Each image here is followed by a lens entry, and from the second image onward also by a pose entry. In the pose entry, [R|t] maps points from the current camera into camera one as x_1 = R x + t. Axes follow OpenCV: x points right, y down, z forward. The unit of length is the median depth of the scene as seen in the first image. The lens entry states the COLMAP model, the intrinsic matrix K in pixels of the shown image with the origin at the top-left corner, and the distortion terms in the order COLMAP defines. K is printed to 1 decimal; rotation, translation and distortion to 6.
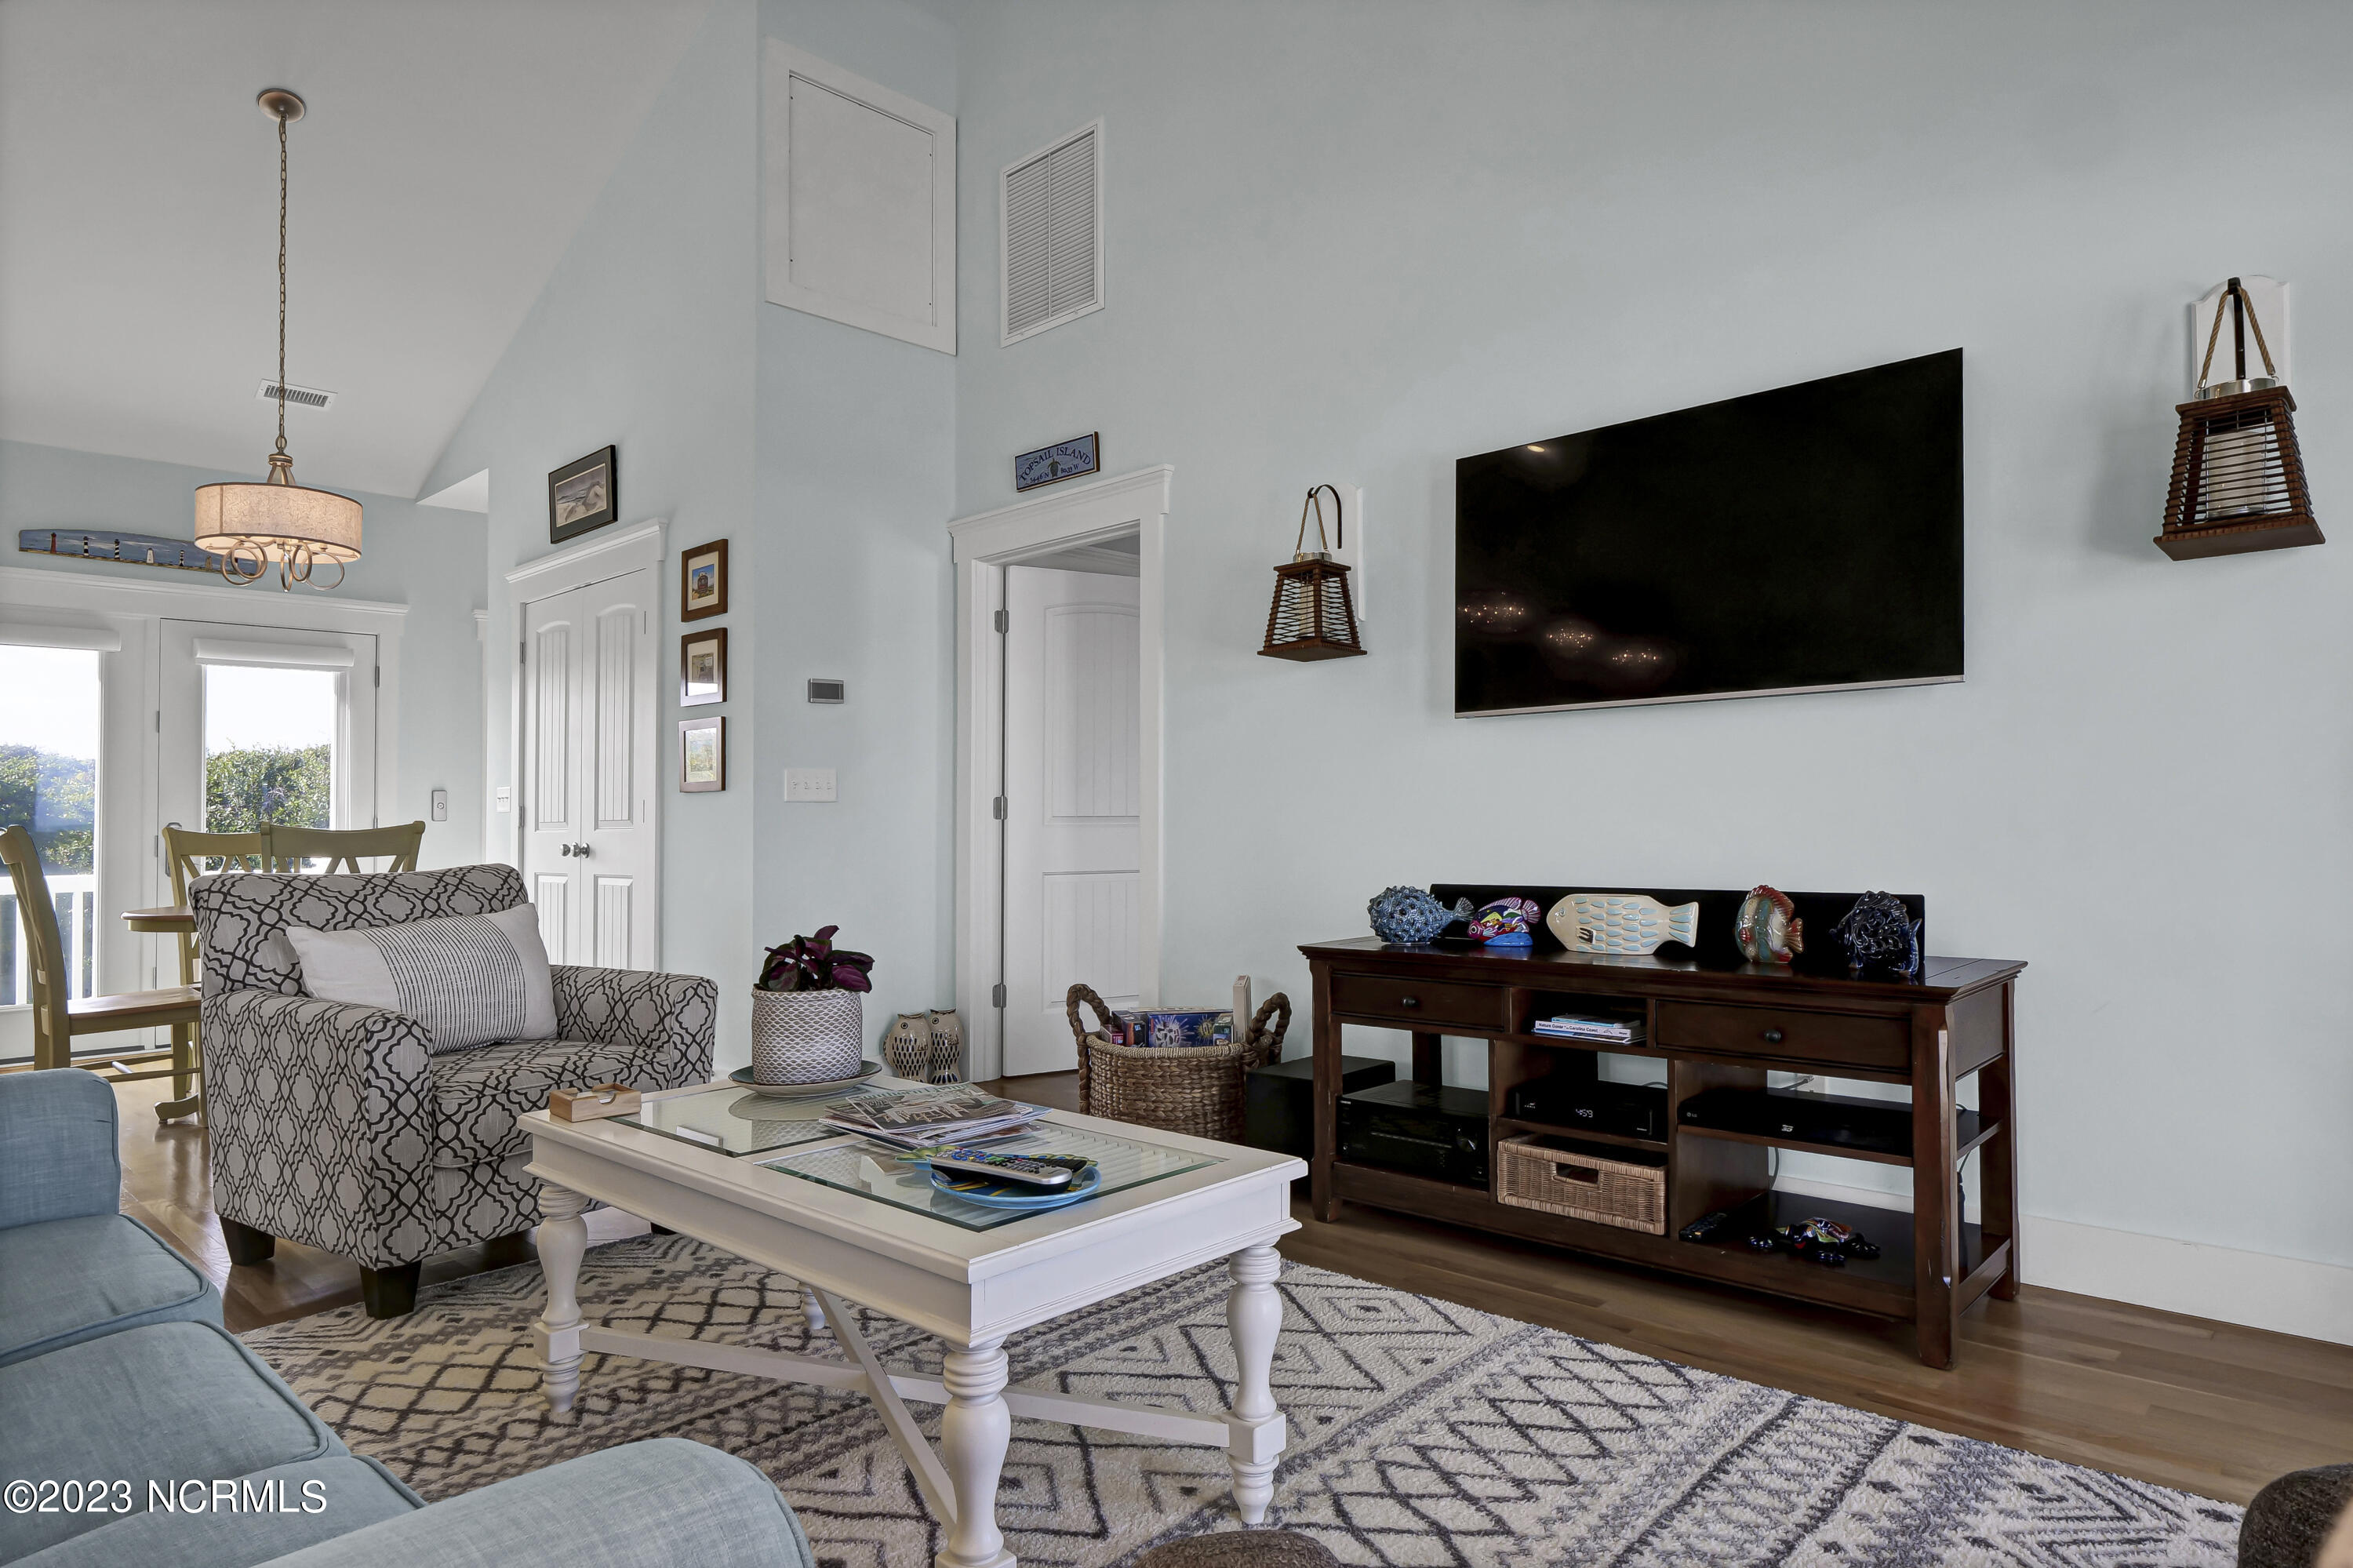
lens RADIAL K [[1320.9, 0, 1150.8], [0, 1320.9, 811.9], [0, 0, 1]] dist [0.011636, 0.000436]
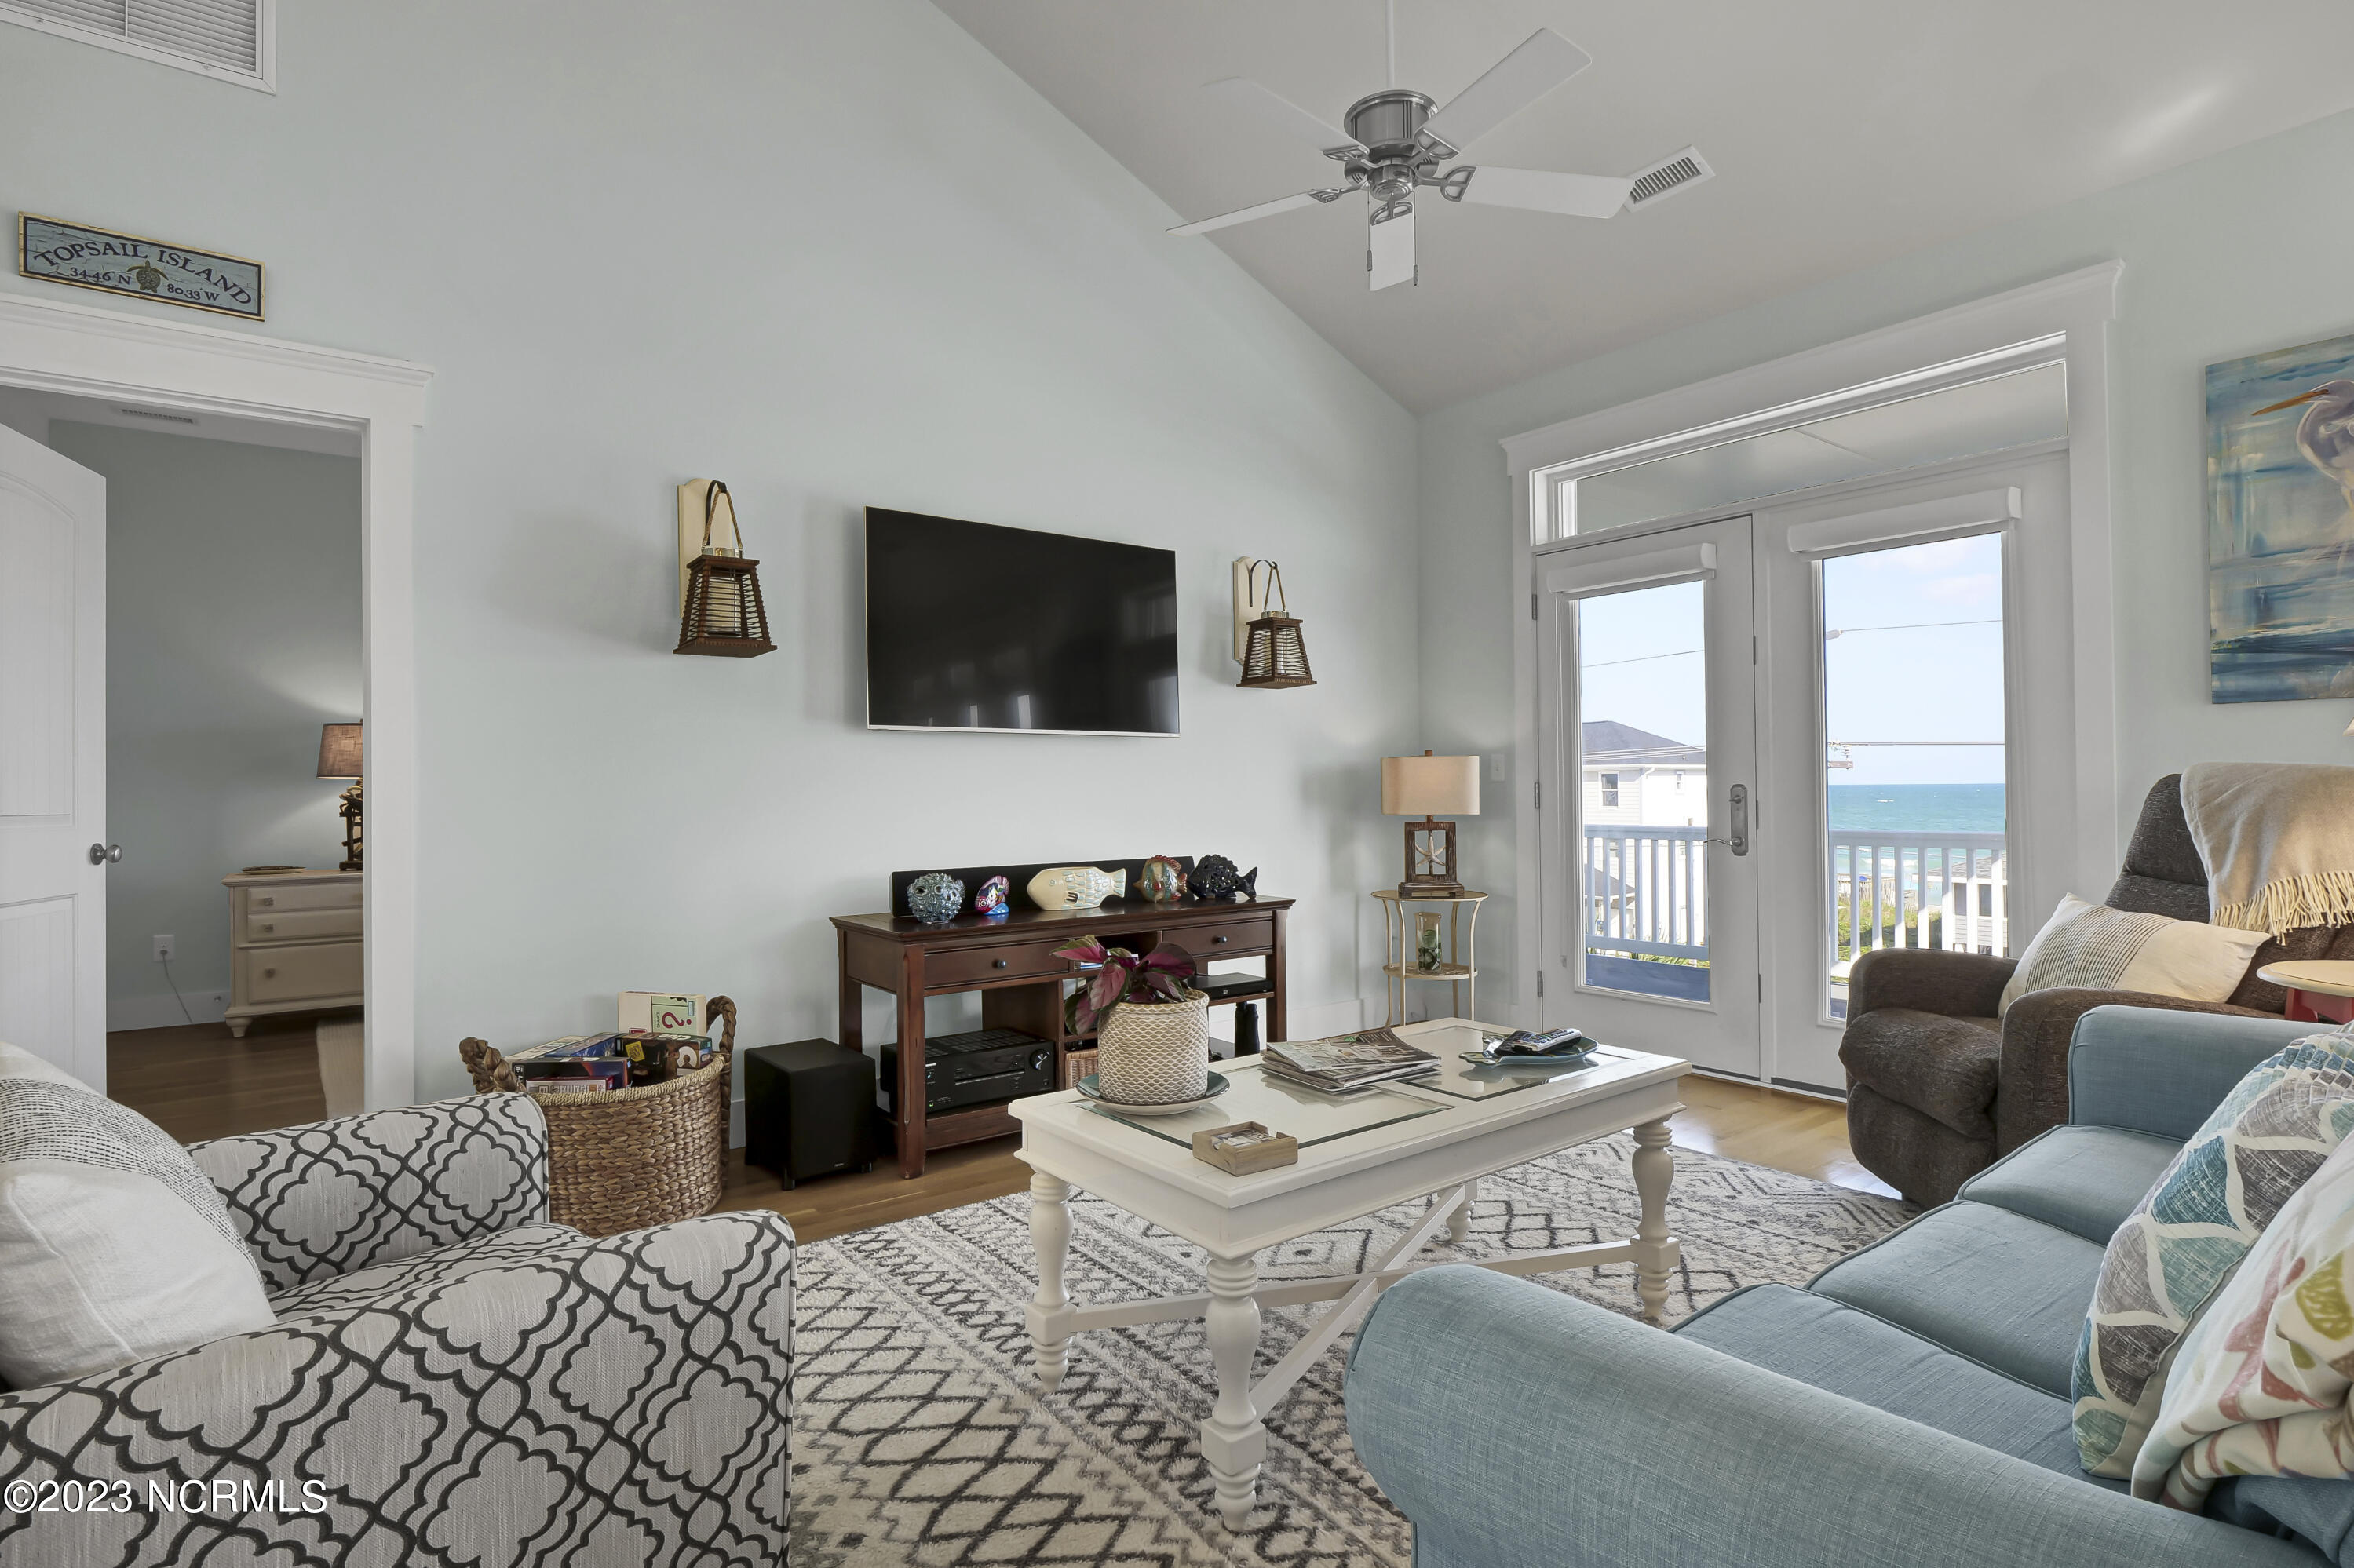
lens RADIAL K [[1180.0, 0, 1156.2], [0, 1180.0, 782.2], [0, 0, 1]] dist [-0.013920, -0.004027]
pose [[0.172552, 0.018350, 0.984830, -0.975308], [-0.005193, 0.999830, -0.017720, -0.009015], [-0.984987, -0.002057, 0.172618, 0.746290]]
